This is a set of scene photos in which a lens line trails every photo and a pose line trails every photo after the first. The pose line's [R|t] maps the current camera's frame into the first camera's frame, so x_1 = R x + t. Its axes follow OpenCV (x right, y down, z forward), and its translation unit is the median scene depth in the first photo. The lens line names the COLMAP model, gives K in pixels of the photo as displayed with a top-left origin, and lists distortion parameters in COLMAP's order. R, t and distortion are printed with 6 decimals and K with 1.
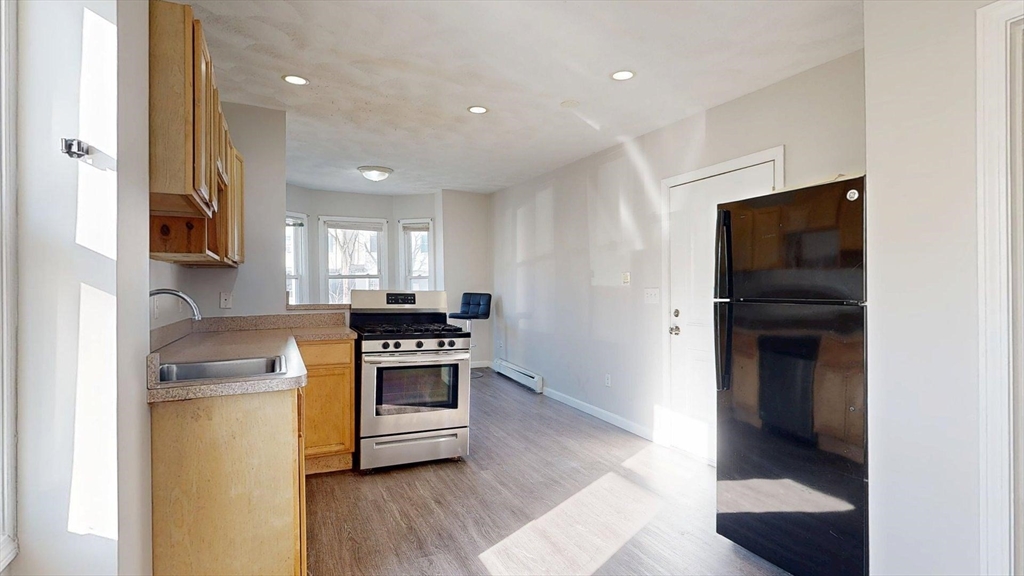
lens RADIAL K [[501.9, 0, 512.2], [0, 501.9, 290.1], [0, 0, 1]] dist [0.000926, -0.000198]
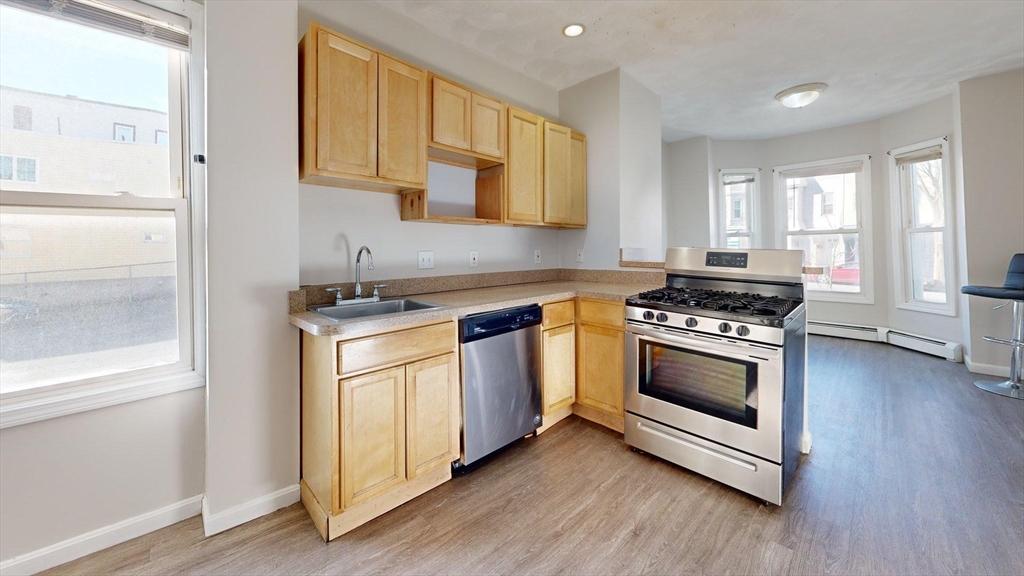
lens RADIAL K [[372.3, 0, 527.5], [0, 372.3, 290.5], [0, 0, 1]] dist [0.000999, -0.000161]
pose [[0.327852, 0.112023, -0.938064, 0.146656], [-0.003780, 0.993092, 0.117273, -0.000846], [0.944722, -0.034902, 0.326011, 0.356359]]
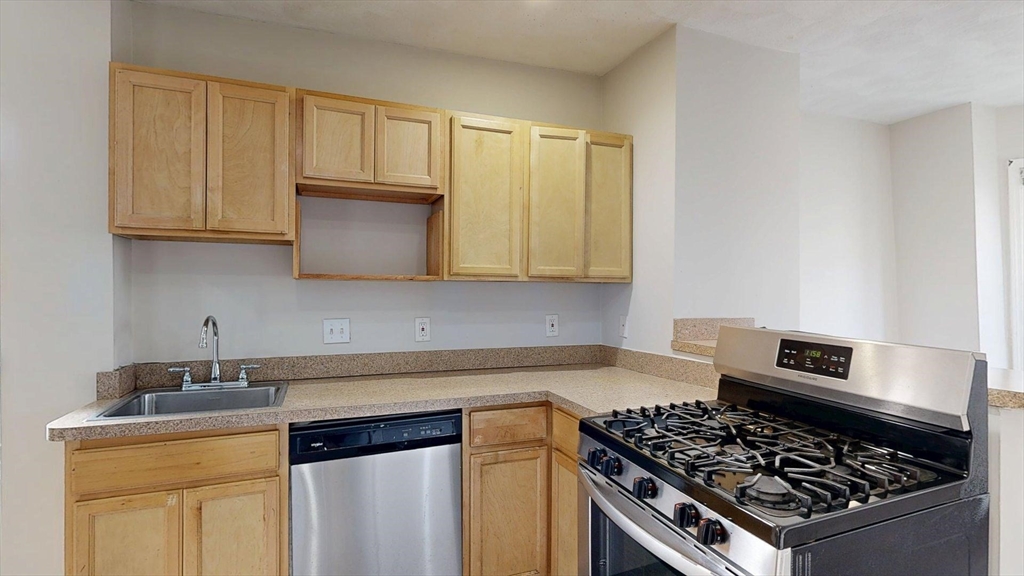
lens RADIAL K [[501.9, 0, 515.9], [0, 501.9, 291.0], [0, 0, 1]] dist [0.000926, -0.000198]
pose [[-0.070180, 0.007437, -0.997507, 0.110213], [-0.008213, 0.999934, 0.008033, -0.022263], [0.997501, 0.008756, -0.070115, 0.545948]]
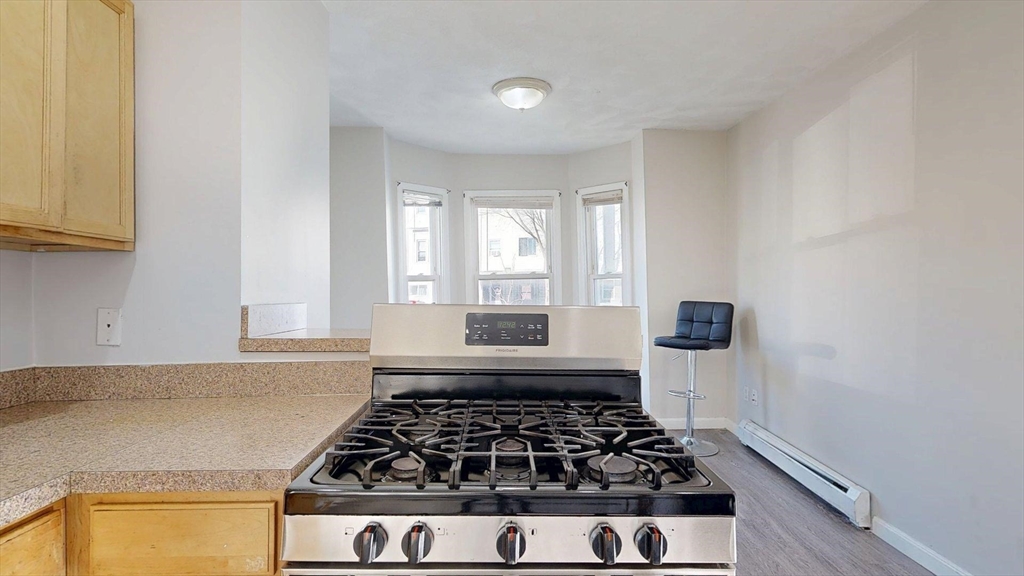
lens RADIAL K [[501.9, 0, 509.5], [0, 501.9, 286.6], [0, 0, 1]] dist [0.000926, -0.000198]
pose [[0.914986, -0.005453, -0.403449, -0.052133], [0.000616, 0.999926, -0.012118, -0.005627], [0.403485, 0.010840, 0.914922, 0.457321]]
